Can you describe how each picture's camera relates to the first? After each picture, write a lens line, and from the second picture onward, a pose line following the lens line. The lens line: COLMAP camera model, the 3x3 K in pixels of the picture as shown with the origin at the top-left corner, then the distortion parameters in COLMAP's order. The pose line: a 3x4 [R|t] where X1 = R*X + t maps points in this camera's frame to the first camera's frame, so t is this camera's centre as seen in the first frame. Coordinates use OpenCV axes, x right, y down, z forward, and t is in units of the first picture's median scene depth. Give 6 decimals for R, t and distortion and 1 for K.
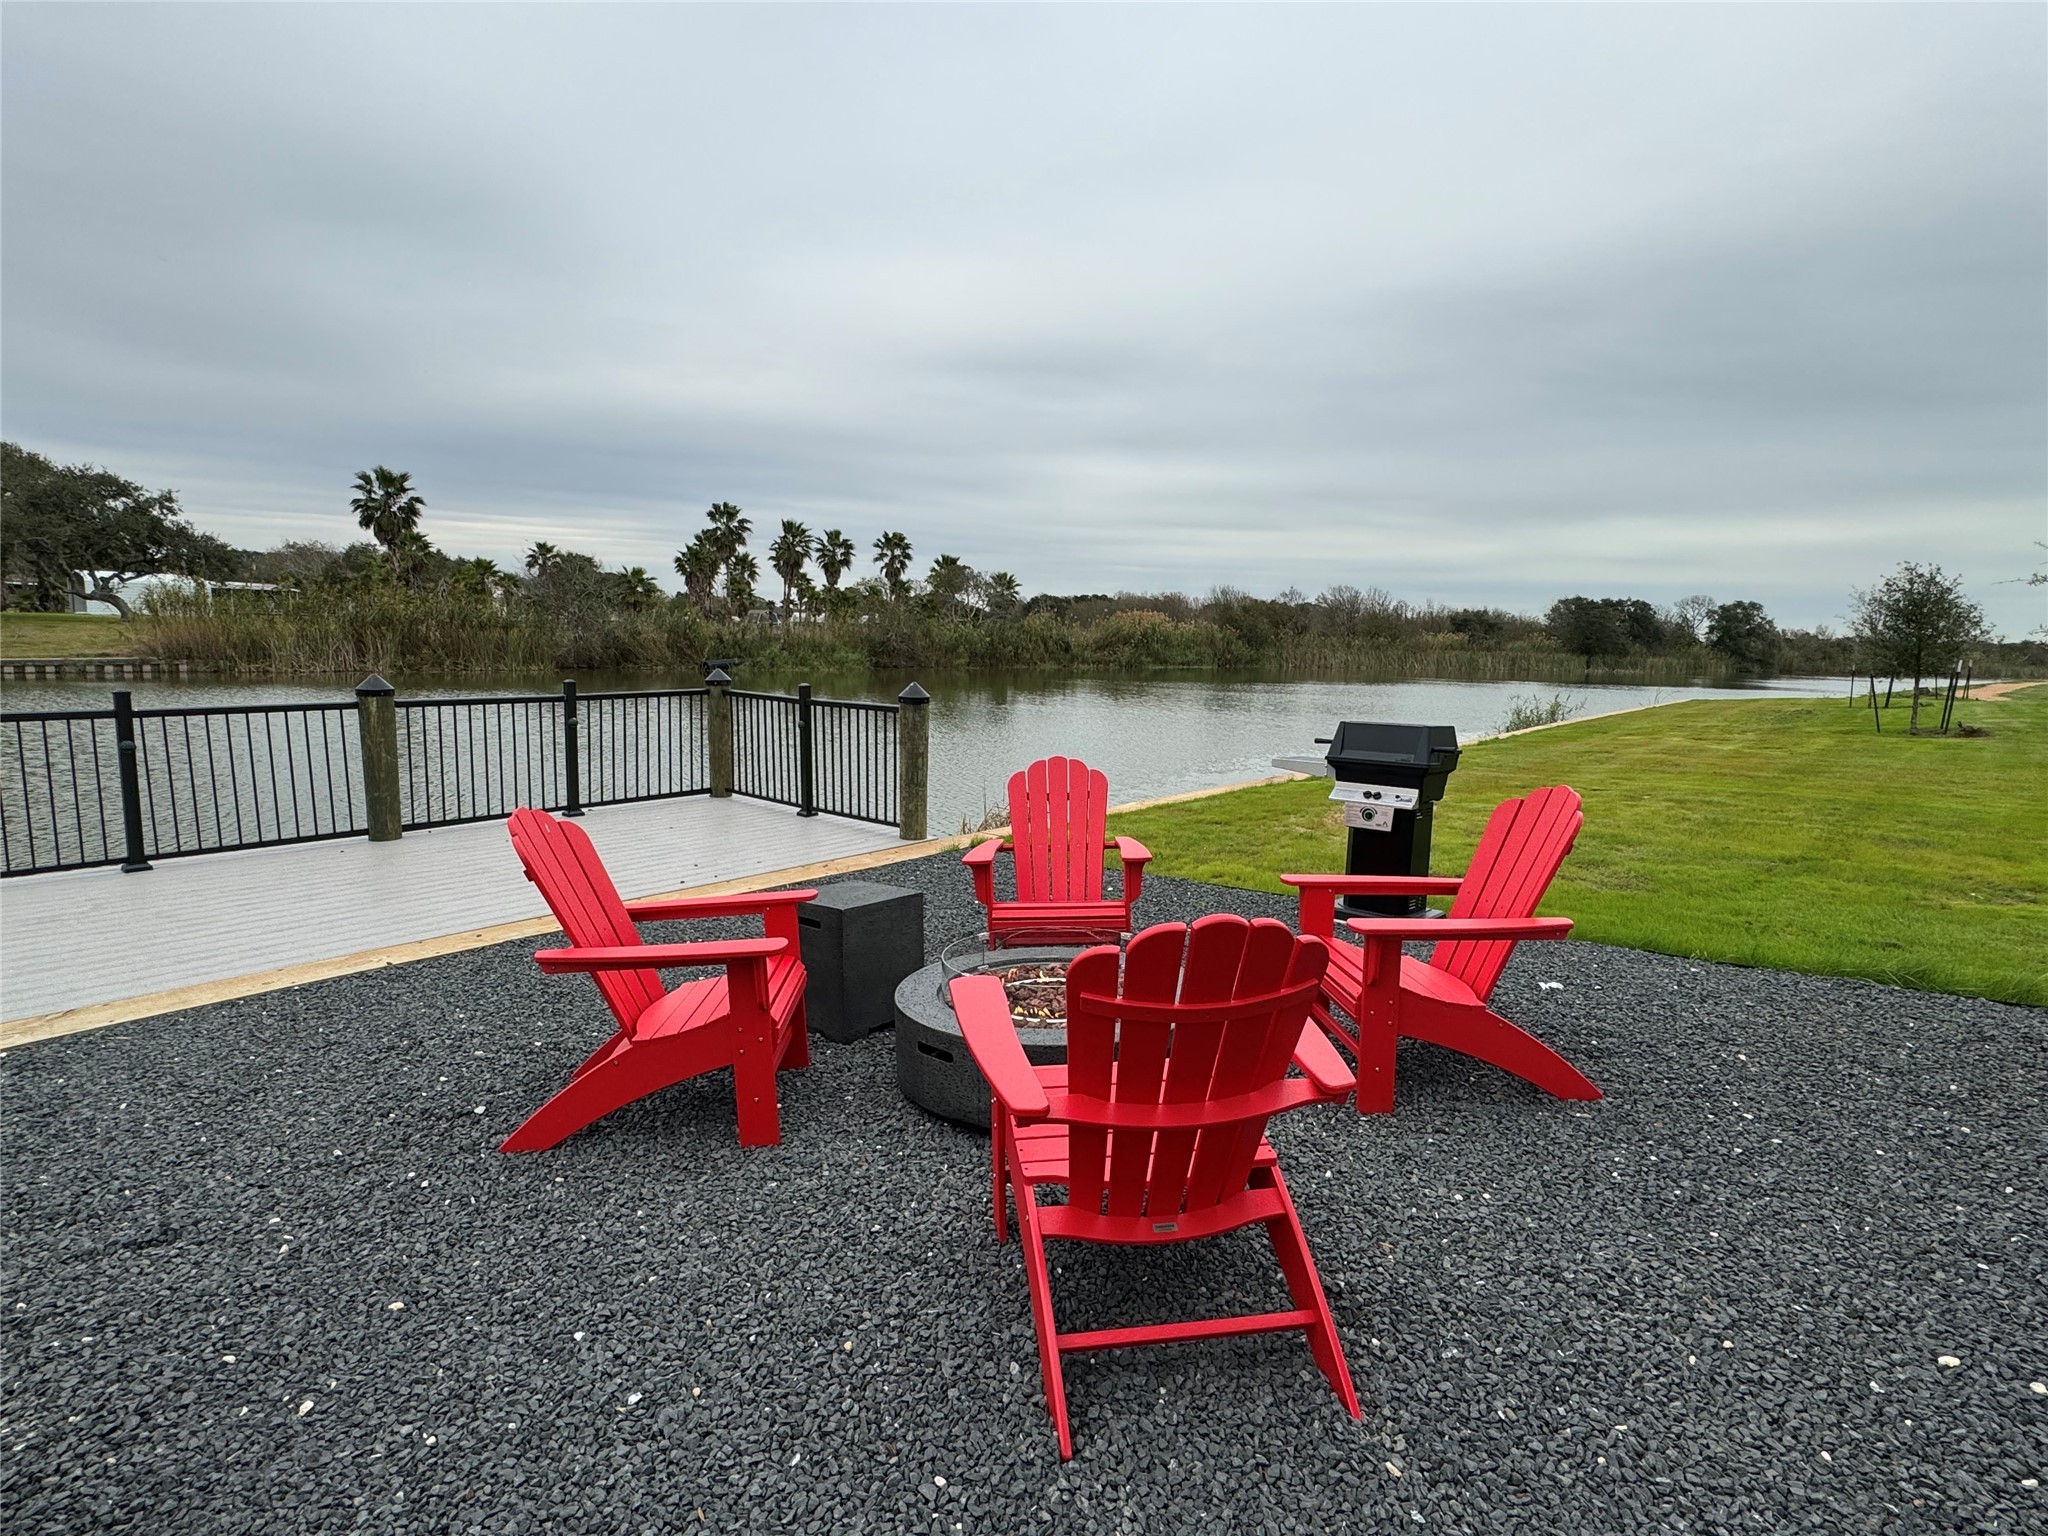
lens RADIAL K [[1010.2, 0, 1025.3], [0, 1010.2, 769.0], [0, 0, 1]] dist [-0.001487, -0.000441]
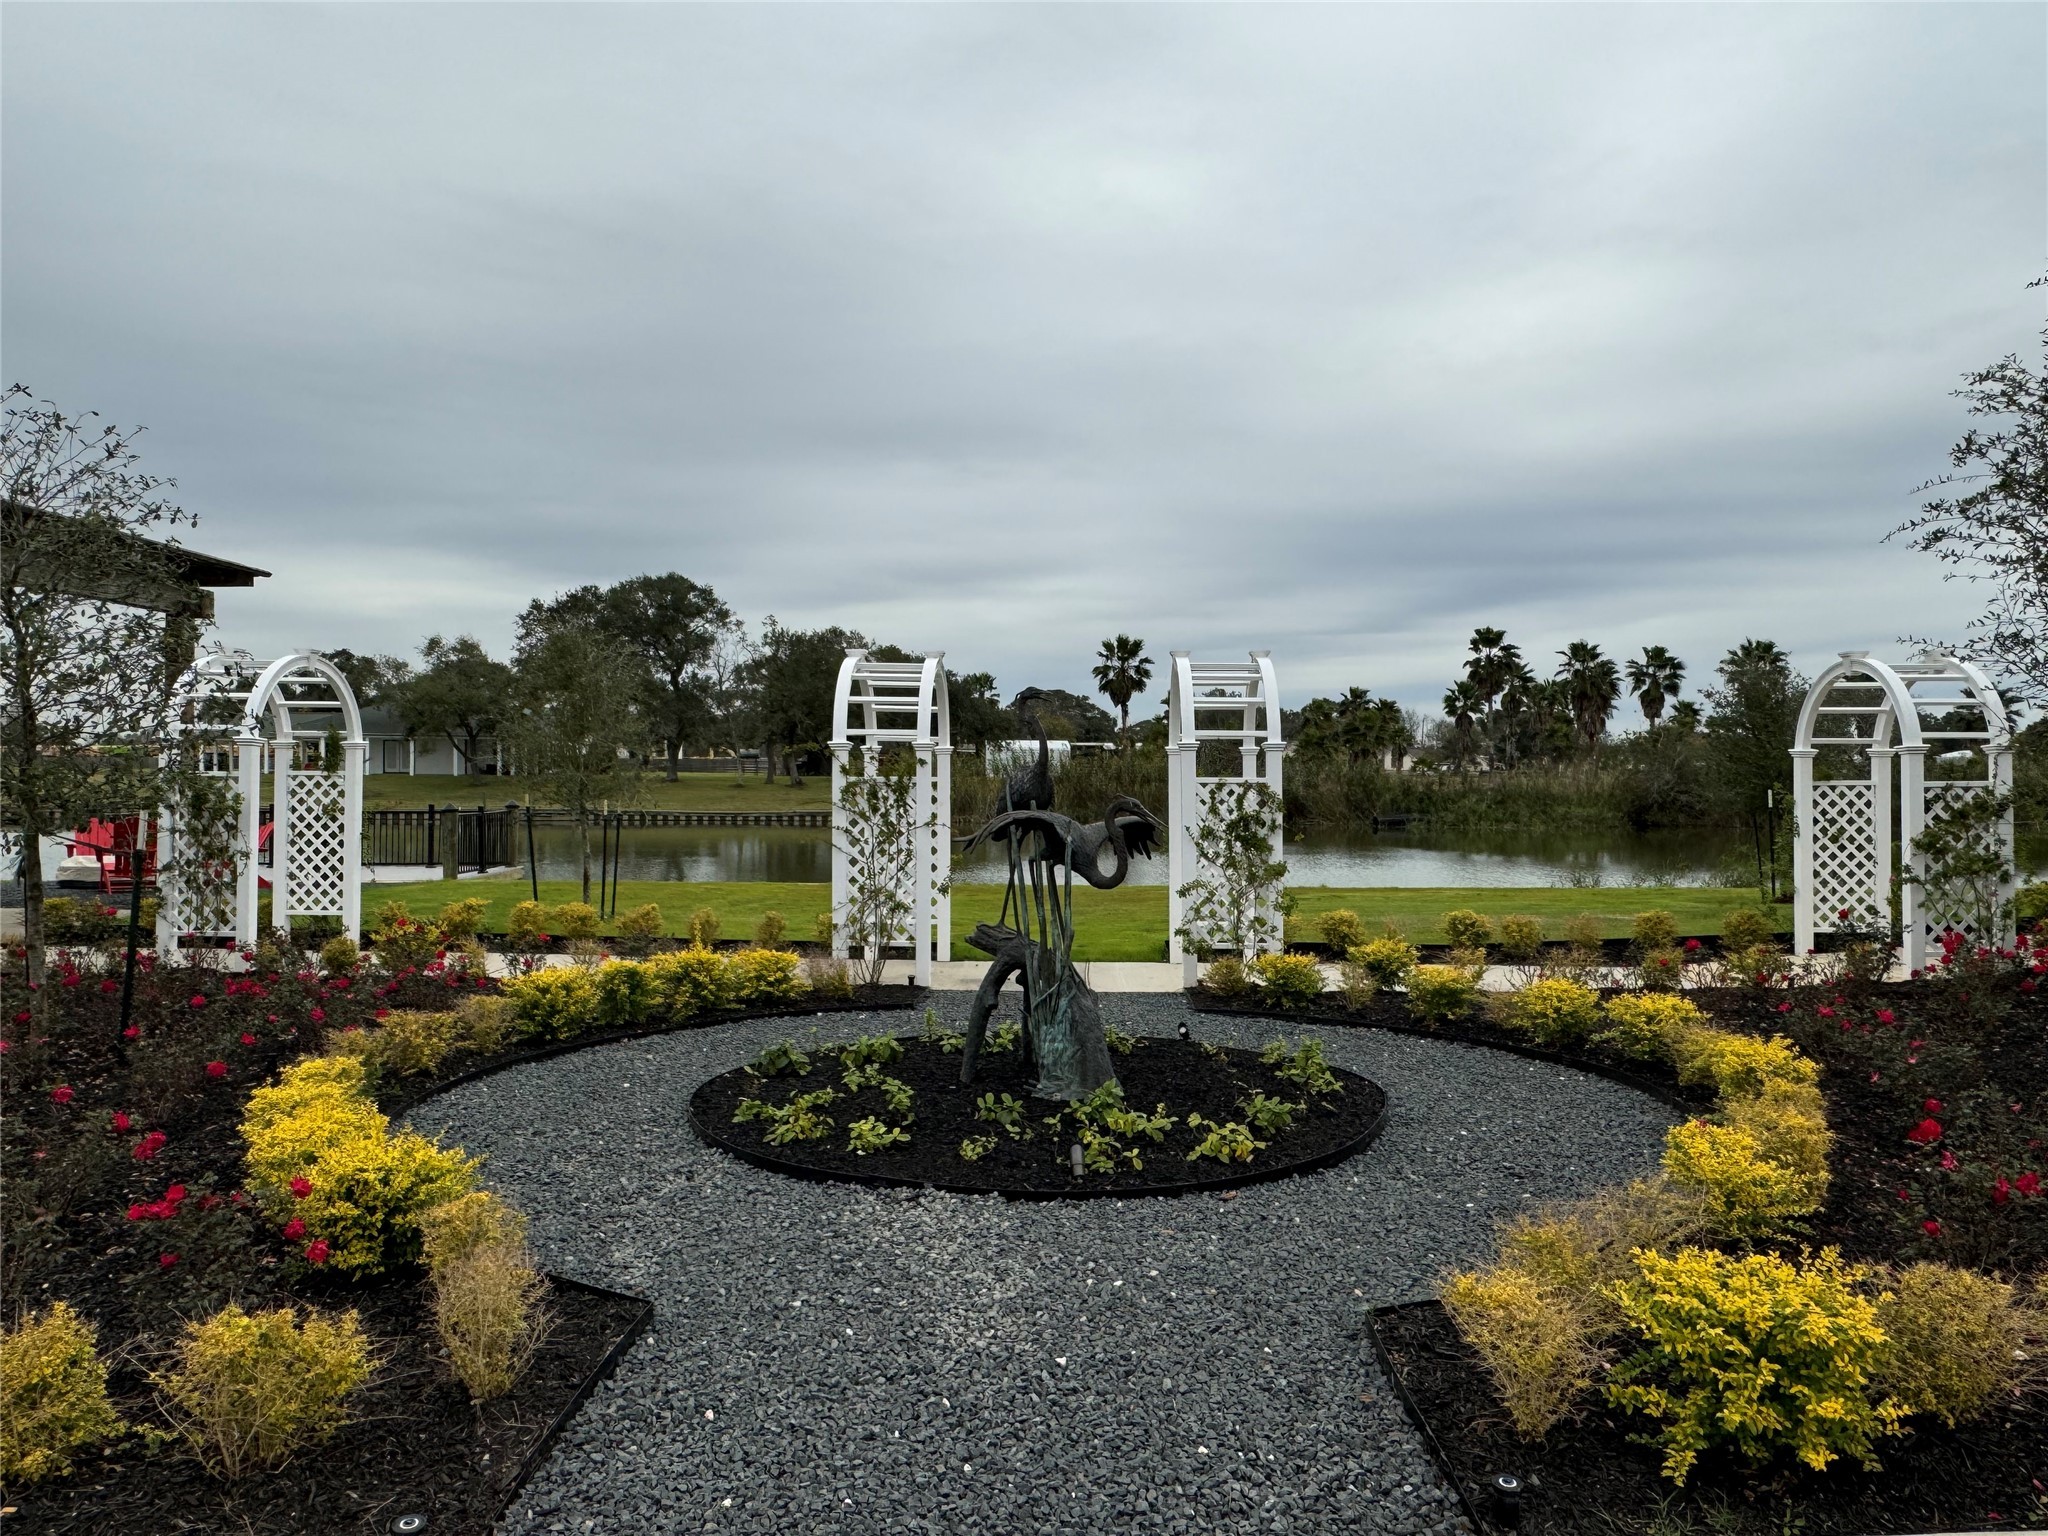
lens RADIAL K [[1331.8, 0, 1026.8], [0, 1331.8, 767.9], [0, 0, 1]] dist [-0.006604, 0.000848]
pose [[0.660671, -0.025097, -0.750256, 0.243225], [-0.086462, 0.990245, -0.109262, 0.003104], [0.745680, 0.137055, 0.652057, 0.011396]]
